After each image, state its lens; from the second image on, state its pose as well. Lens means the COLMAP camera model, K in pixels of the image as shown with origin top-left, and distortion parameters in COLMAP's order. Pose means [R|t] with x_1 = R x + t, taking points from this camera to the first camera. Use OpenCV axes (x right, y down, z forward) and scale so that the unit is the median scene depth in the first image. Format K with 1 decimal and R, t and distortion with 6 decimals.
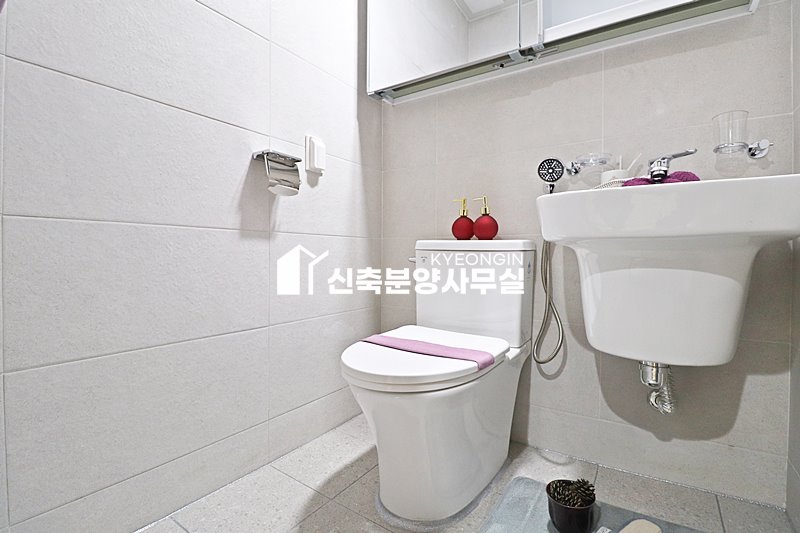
lens RADIAL K [[372.3, 0, 401.8], [0, 372.3, 263.1], [0, 0, 1]] dist [-0.009562, -0.006601]
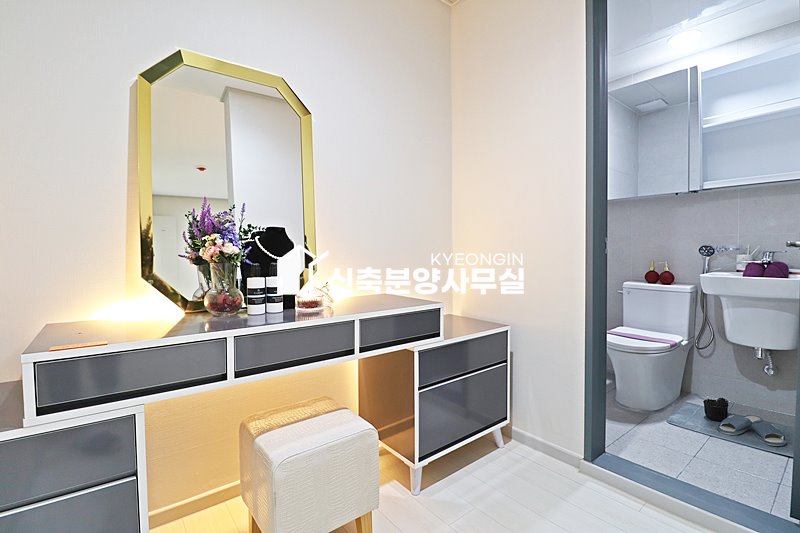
lens RADIAL K [[372.3, 0, 402.5], [0, 372.3, 264.0], [0, 0, 1]] dist [-0.009562, -0.006601]
pose [[0.955902, -0.000693, -0.293685, -0.566203], [0.004036, 0.999934, 0.010779, -0.210399], [0.293658, -0.011490, 0.955841, -1.341262]]
